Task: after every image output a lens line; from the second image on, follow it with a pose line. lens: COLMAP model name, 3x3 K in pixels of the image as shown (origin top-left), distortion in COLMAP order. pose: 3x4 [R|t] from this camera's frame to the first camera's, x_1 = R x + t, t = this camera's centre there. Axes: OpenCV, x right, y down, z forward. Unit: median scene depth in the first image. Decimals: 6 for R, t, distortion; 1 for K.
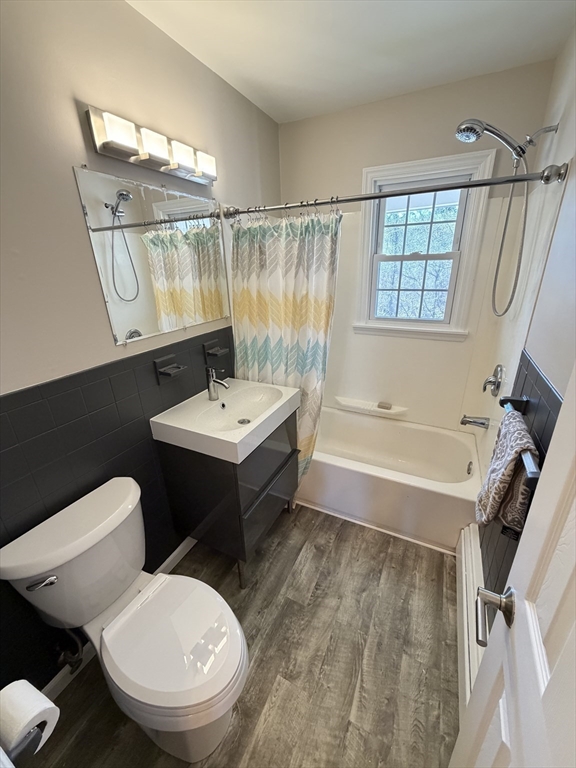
lens RADIAL K [[305.3, 0, 287.3], [0, 305.3, 382.7], [0, 0, 1]] dist [0.000568, -0.000152]
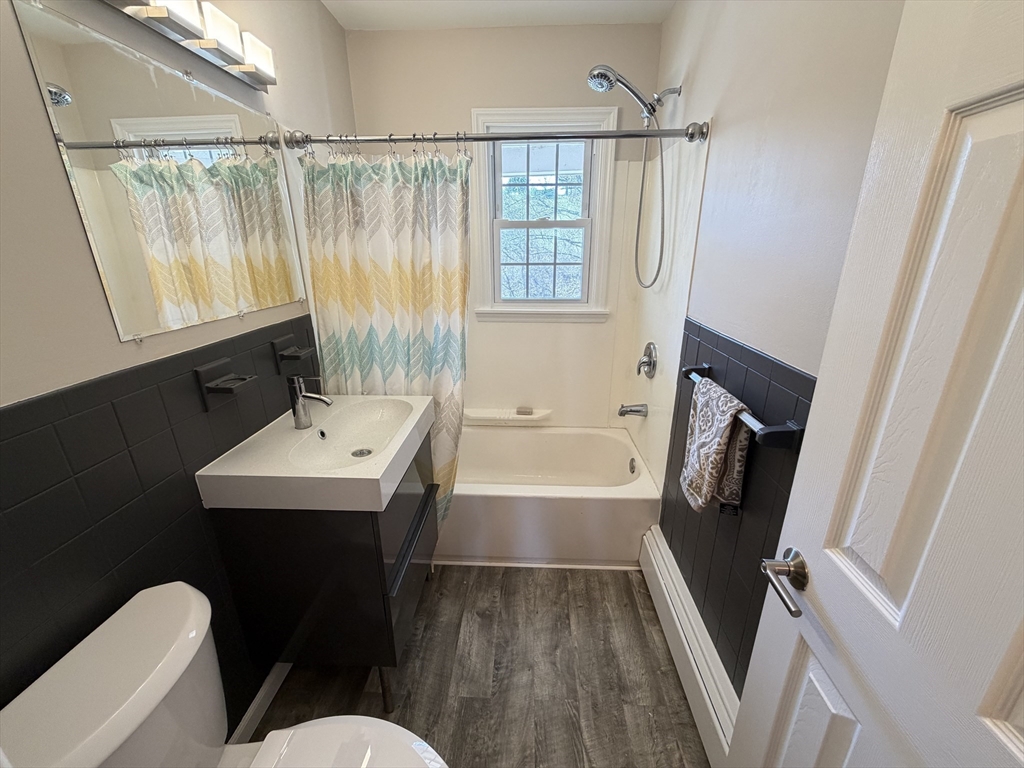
lens RADIAL K [[407.1, 0, 509.8], [0, 407.1, 384.9], [0, 0, 1]] dist [0.000568, -0.000152]
pose [[0.915959, -0.107992, 0.386466, -0.168745], [0.126979, 0.991618, -0.023858, 0.043197], [-0.380651, 0.070926, 0.921995, 0.064471]]
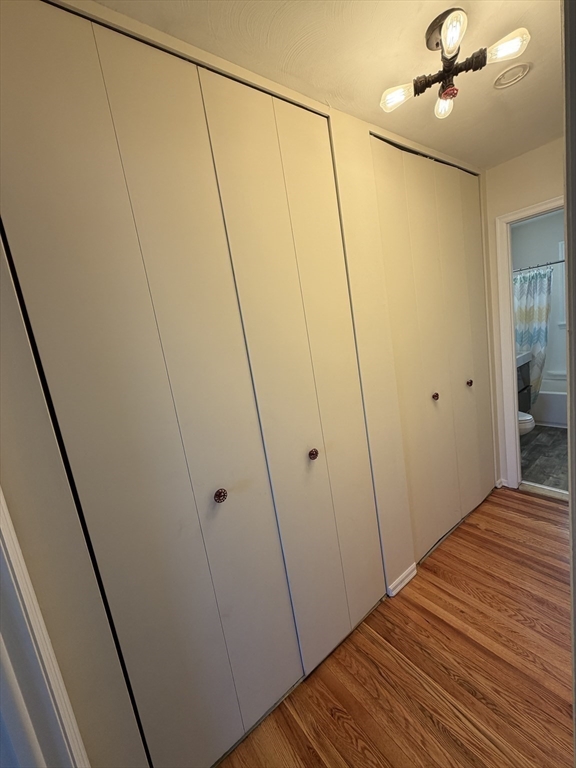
lens RADIAL K [[305.3, 0, 287.3], [0, 305.3, 382.7], [0, 0, 1]] dist [0.000568, -0.000152]
pose [[0.893233, -0.035700, -0.448175, -0.540846], [-0.039008, 0.986930, -0.156360, 0.649073], [0.447899, 0.157148, 0.880165, -1.581354]]
